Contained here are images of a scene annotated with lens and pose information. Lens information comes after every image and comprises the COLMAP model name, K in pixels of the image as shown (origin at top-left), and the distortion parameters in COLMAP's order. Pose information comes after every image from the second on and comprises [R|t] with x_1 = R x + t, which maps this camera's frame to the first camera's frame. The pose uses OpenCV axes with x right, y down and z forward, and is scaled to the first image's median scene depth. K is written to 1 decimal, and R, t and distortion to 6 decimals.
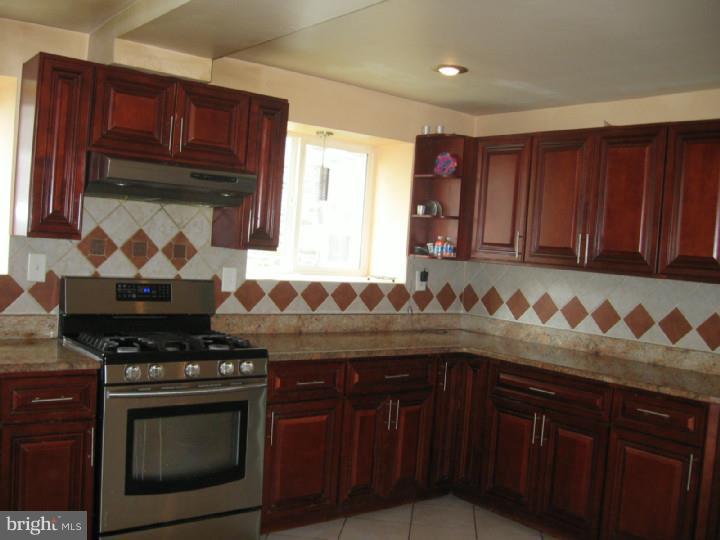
lens RADIAL K [[750.2, 0, 360.0], [0, 750.2, 270.0], [0, 0, 1]] dist [-0.140373, 0.089847]
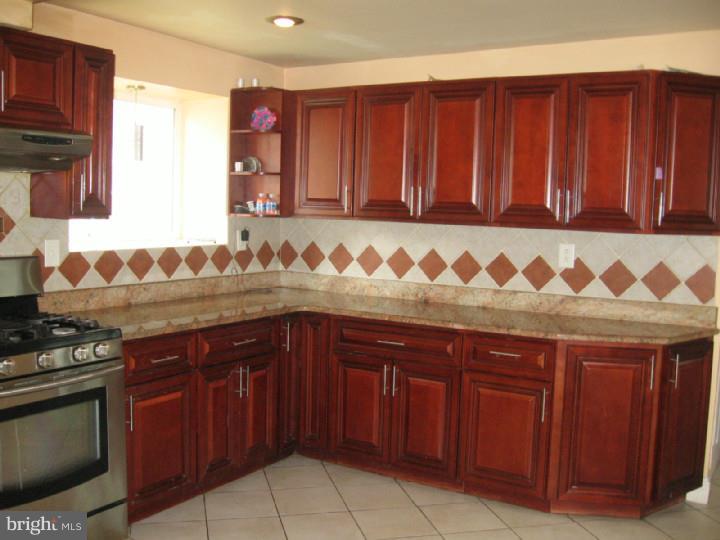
lens RADIAL K [[750.2, 0, 360.0], [0, 750.2, 270.0], [0, 0, 1]] dist [-0.140373, 0.089847]
pose [[0.939383, -0.071599, 0.335310, -0.122279], [0.049336, 0.996003, 0.074462, -0.014154], [-0.339301, -0.053406, 0.939161, 0.048791]]
